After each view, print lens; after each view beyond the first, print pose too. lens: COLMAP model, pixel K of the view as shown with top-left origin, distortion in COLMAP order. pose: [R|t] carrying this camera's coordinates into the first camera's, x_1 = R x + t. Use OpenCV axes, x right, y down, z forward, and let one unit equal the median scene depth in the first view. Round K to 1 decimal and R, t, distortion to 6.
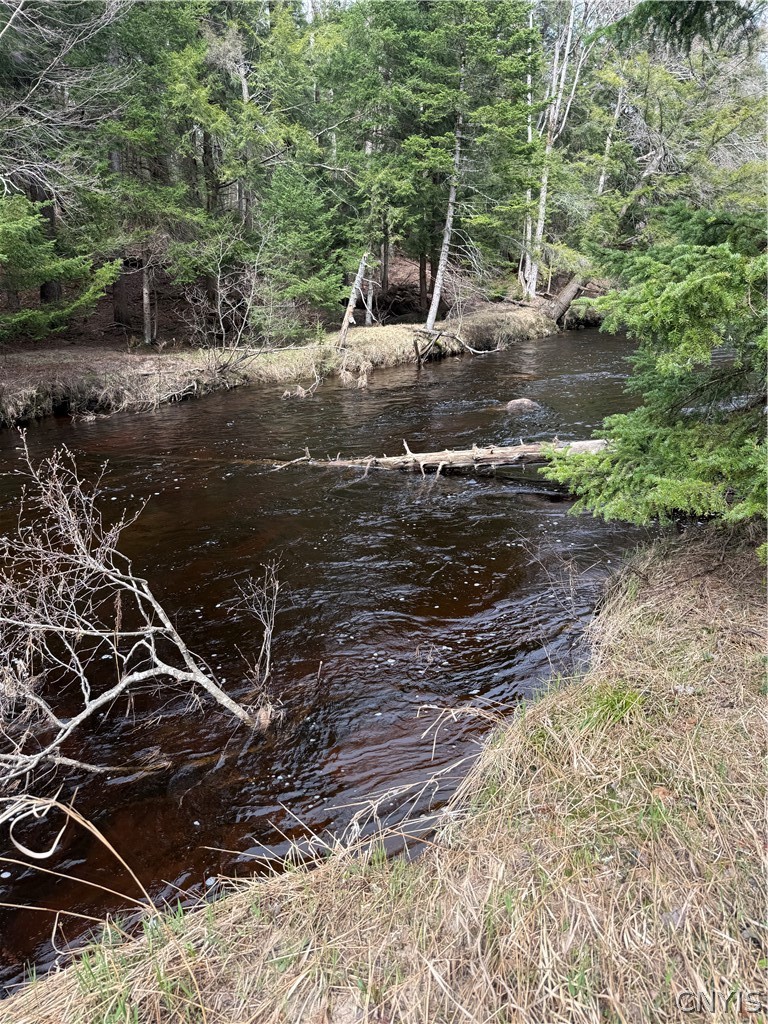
lens RADIAL K [[722.4, 0, 386.2], [0, 722.4, 523.0], [0, 0, 1]] dist [0.007245, -0.012561]
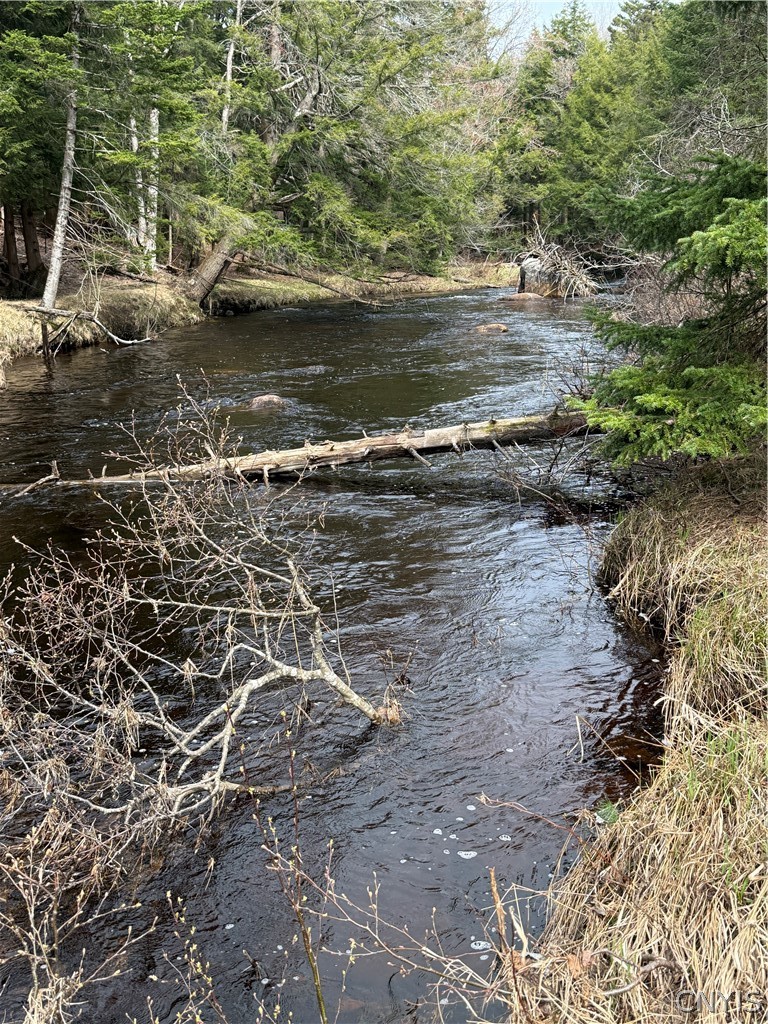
lens RADIAL K [[1078.8, 0, 399.4], [0, 1078.8, 474.9], [0, 0, 1]] dist [0.064159, 0.000000]
pose [[0.898591, -0.060033, 0.434662, -0.100964], [0.111141, 0.989433, -0.093112, 0.015977], [-0.424479, 0.131978, 0.895768, -0.025470]]
